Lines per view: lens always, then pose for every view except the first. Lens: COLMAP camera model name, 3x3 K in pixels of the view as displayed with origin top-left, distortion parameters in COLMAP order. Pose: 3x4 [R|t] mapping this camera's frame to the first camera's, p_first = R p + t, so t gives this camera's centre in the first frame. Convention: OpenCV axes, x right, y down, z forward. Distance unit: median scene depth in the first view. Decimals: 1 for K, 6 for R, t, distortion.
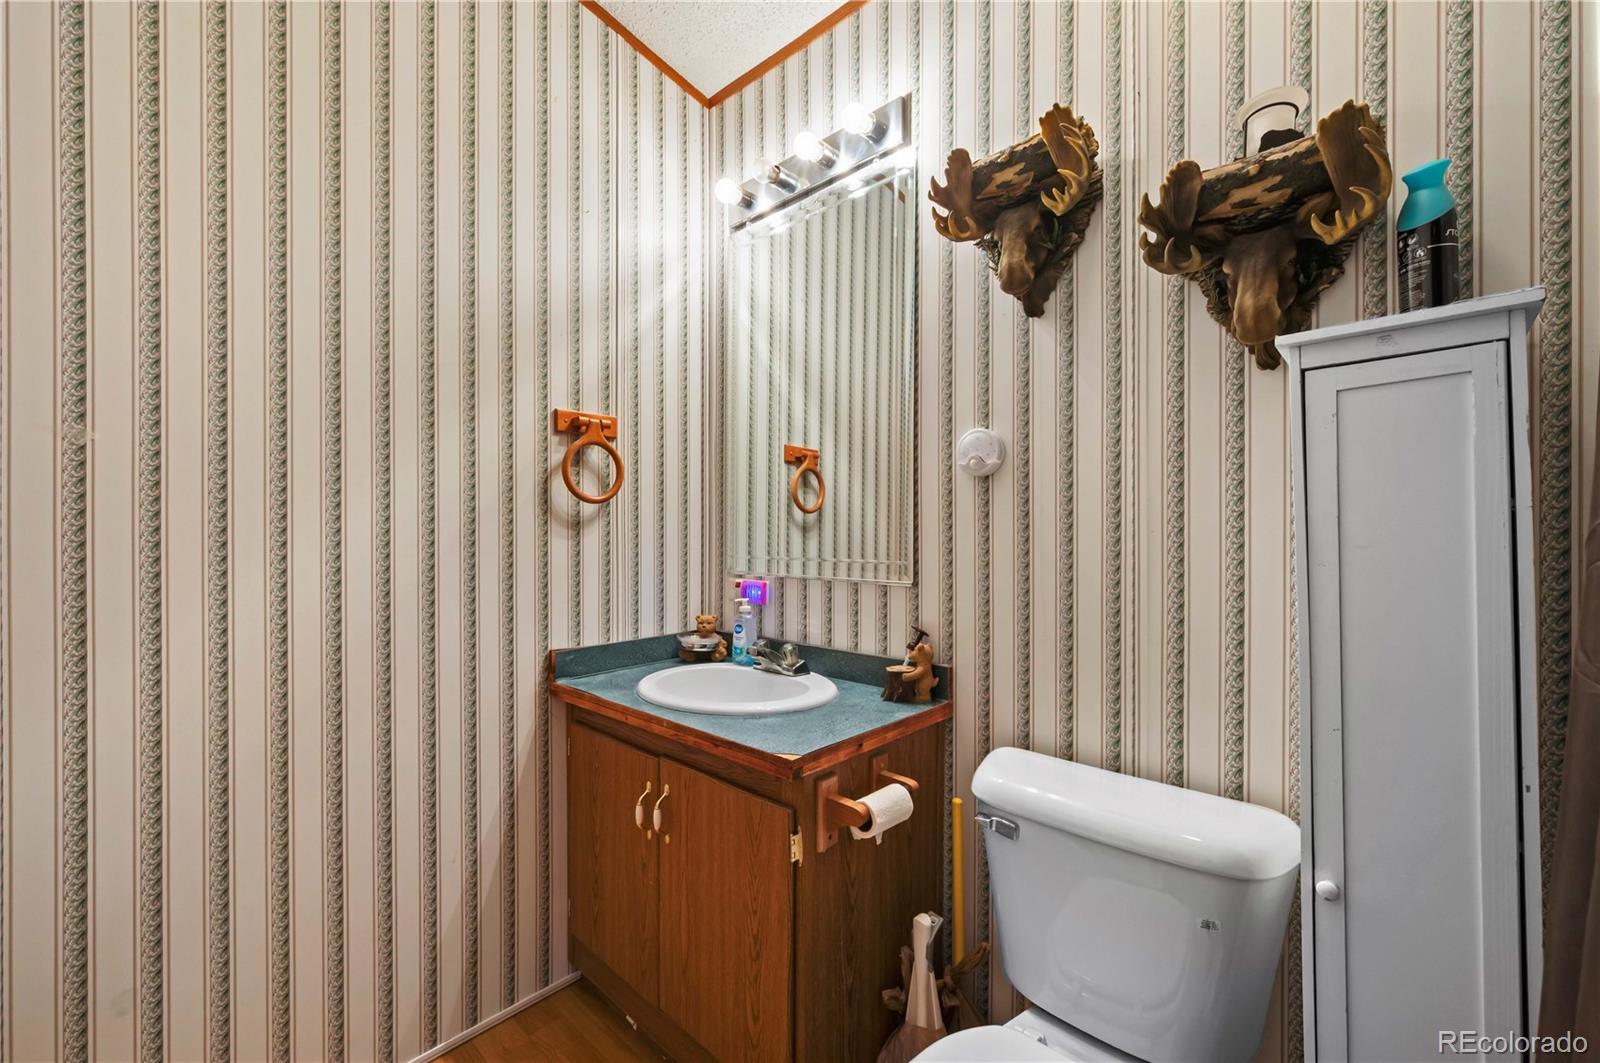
lens RADIAL K [[629.6, 0, 799.5], [0, 629.6, 539.9], [0, 0, 1]] dist [-0.000346, -0.000200]
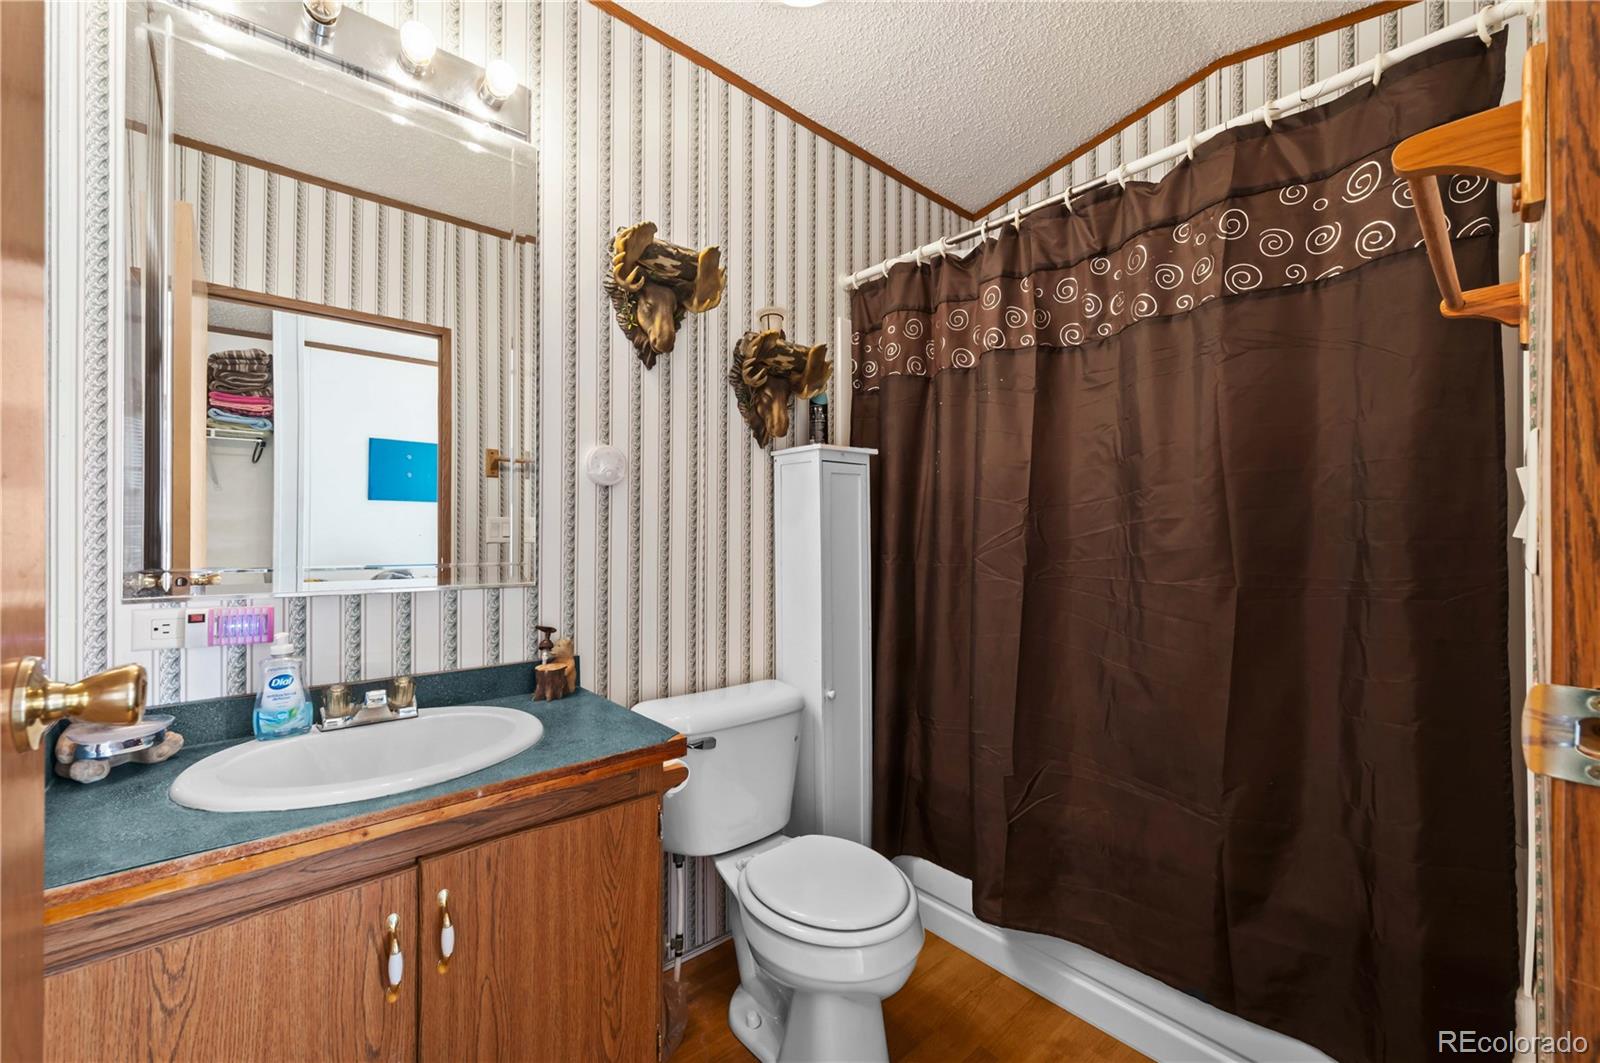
lens RADIAL K [[629.6, 0, 799.5], [0, 629.6, 539.9], [0, 0, 1]] dist [-0.000346, -0.000200]
pose [[0.109860, -0.009681, 0.993900, -0.928003], [-0.002777, 0.999946, 0.010047, -0.014364], [-0.993943, -0.003864, 0.109827, 0.566766]]
